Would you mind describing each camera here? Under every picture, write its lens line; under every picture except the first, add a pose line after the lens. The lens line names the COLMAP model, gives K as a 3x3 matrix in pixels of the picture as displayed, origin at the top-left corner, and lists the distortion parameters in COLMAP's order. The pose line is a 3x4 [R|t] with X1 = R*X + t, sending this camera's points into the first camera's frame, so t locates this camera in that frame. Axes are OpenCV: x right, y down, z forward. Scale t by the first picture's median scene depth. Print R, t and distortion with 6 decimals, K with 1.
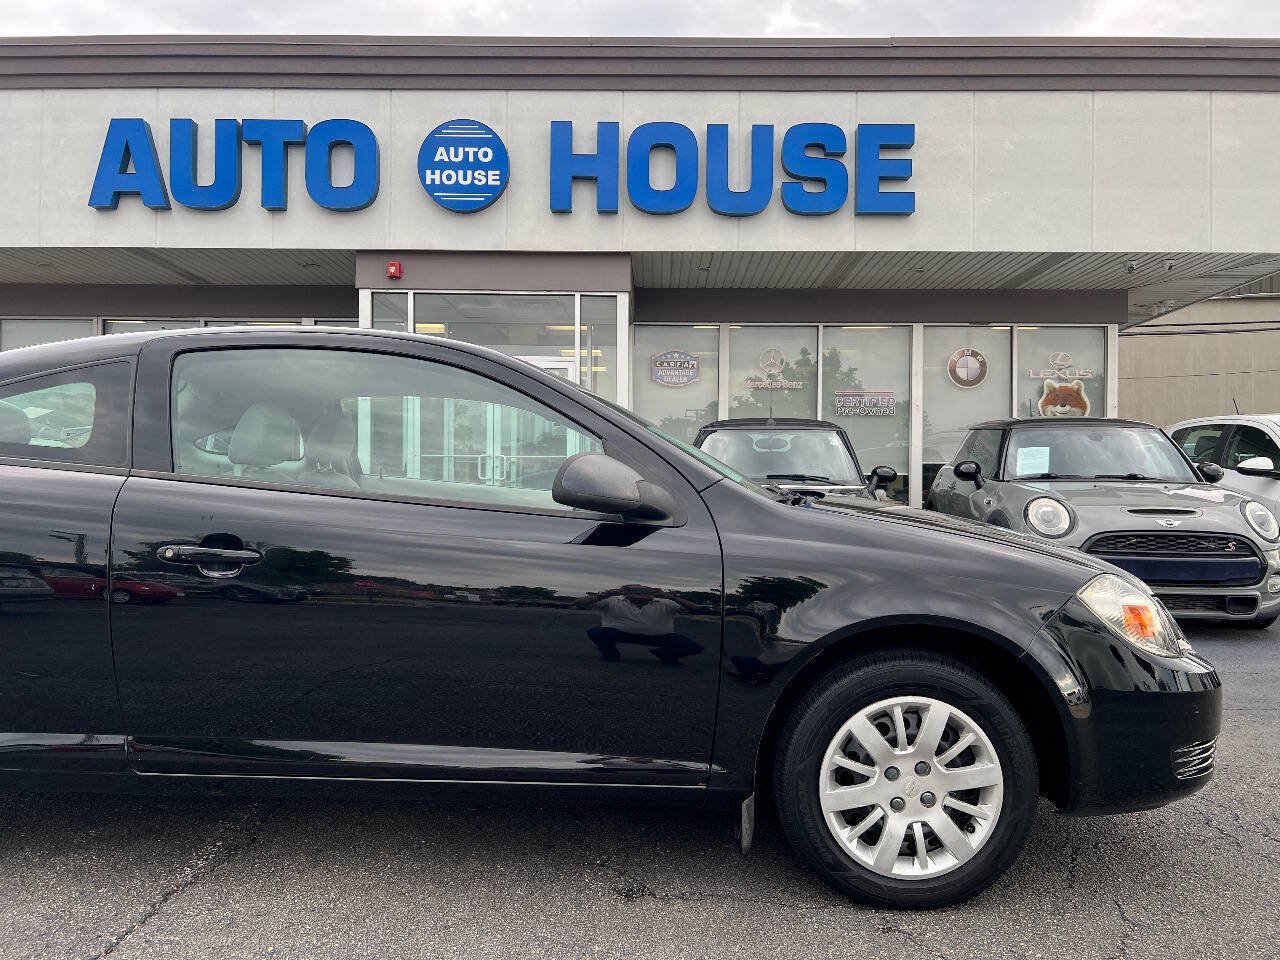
lens RADIAL K [[962.3, 0, 644.2], [0, 962.3, 486.0], [0, 0, 1]] dist [0.053322, -0.059513]
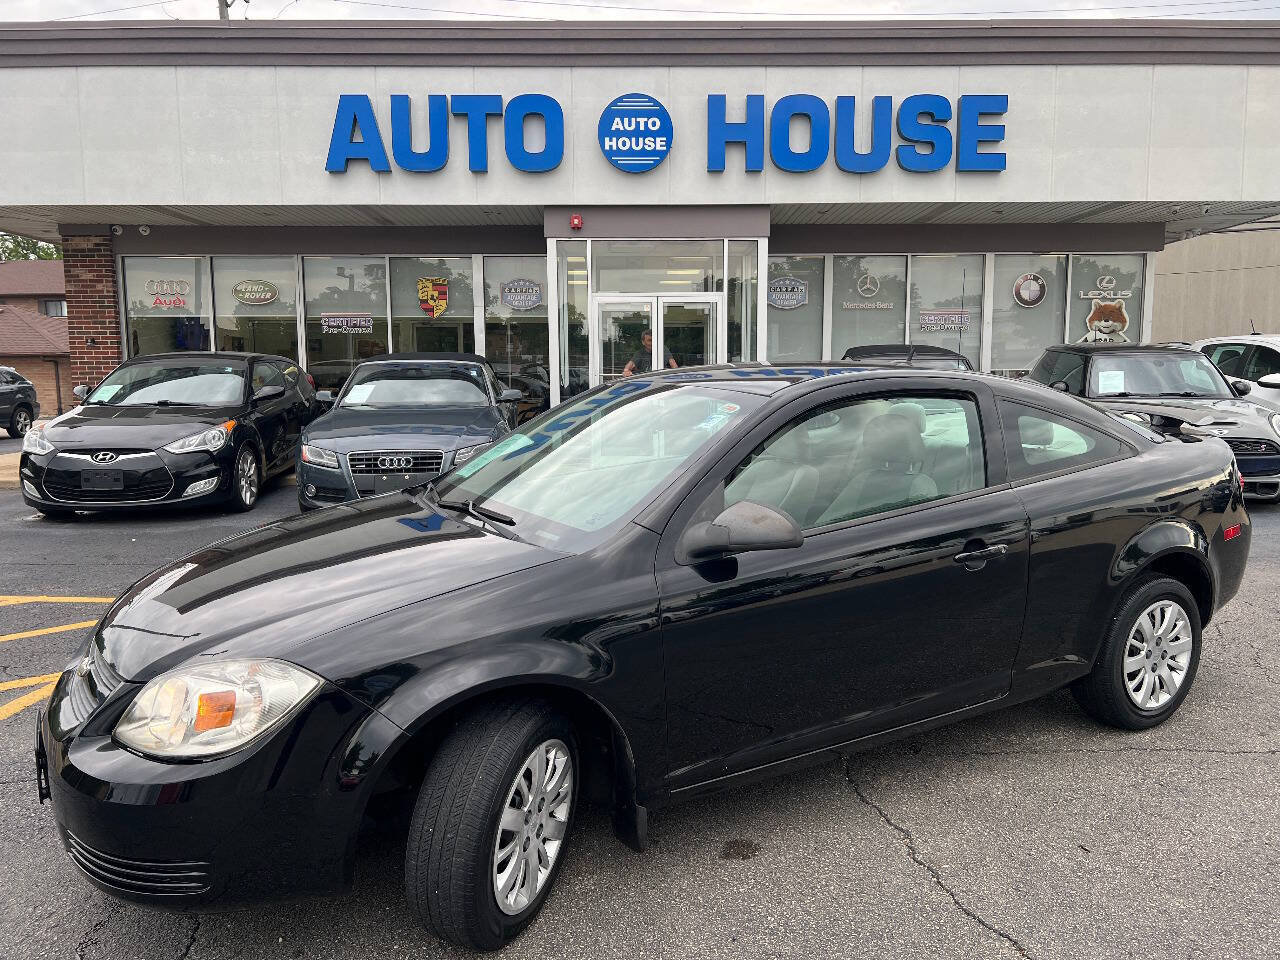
lens RADIAL K [[962.3, 0, 647.7], [0, 962.3, 478.8], [0, 0, 1]] dist [0.053322, -0.059513]
pose [[0.999446, -0.017196, 0.028488, -0.213237], [0.013666, 0.992704, 0.119802, -0.047819], [-0.030340, -0.119346, 0.992389, -0.248726]]
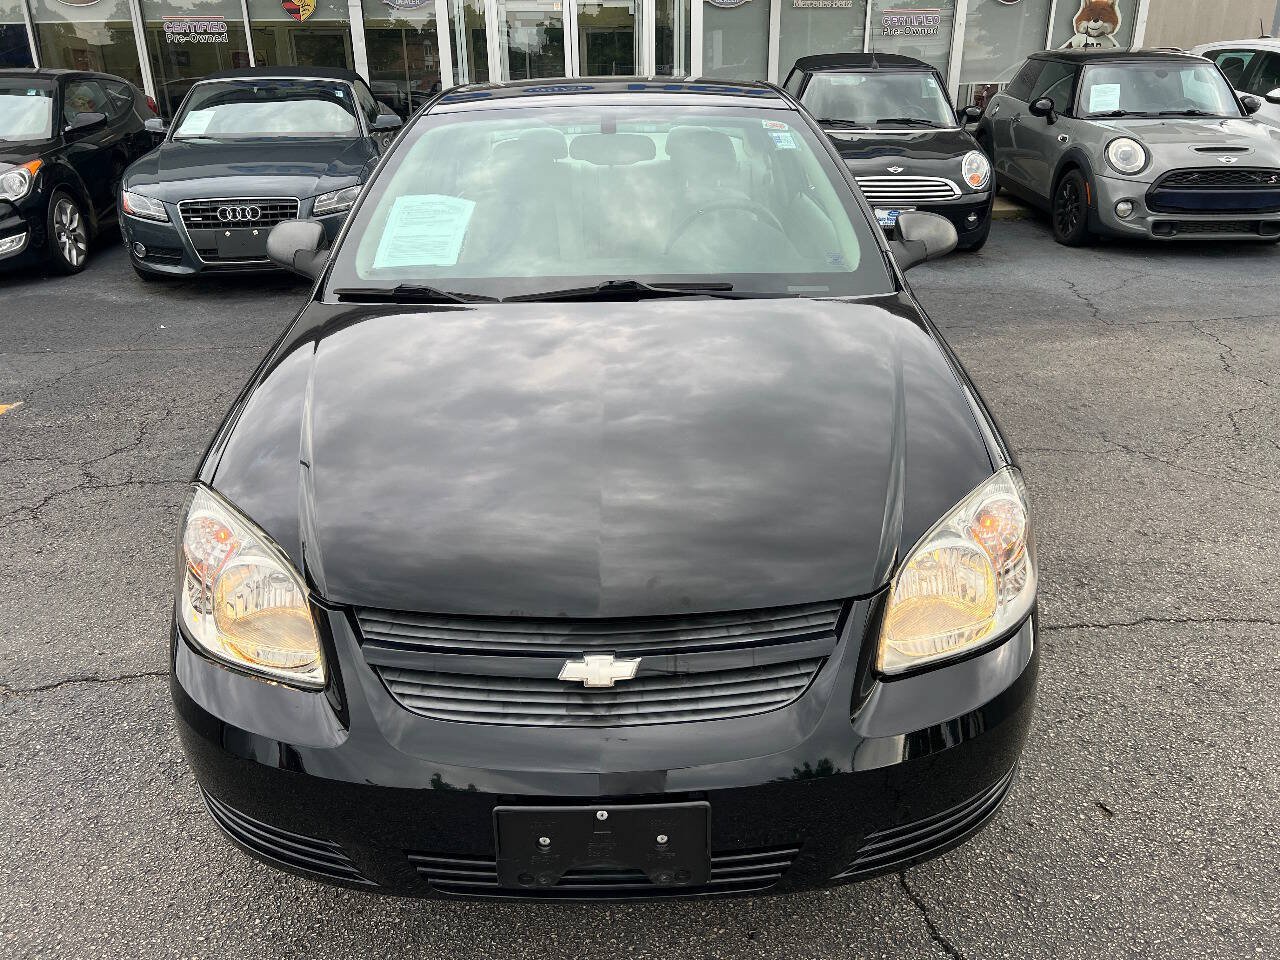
lens RADIAL K [[962.3, 0, 635.3], [0, 962.3, 470.8], [0, 0, 1]] dist [0.053322, -0.059513]
pose [[0.996553, -0.050257, 0.066008, -0.184490], [0.021742, 0.926035, 0.376811, -0.048079], [-0.080064, -0.374077, 0.923935, -0.127929]]
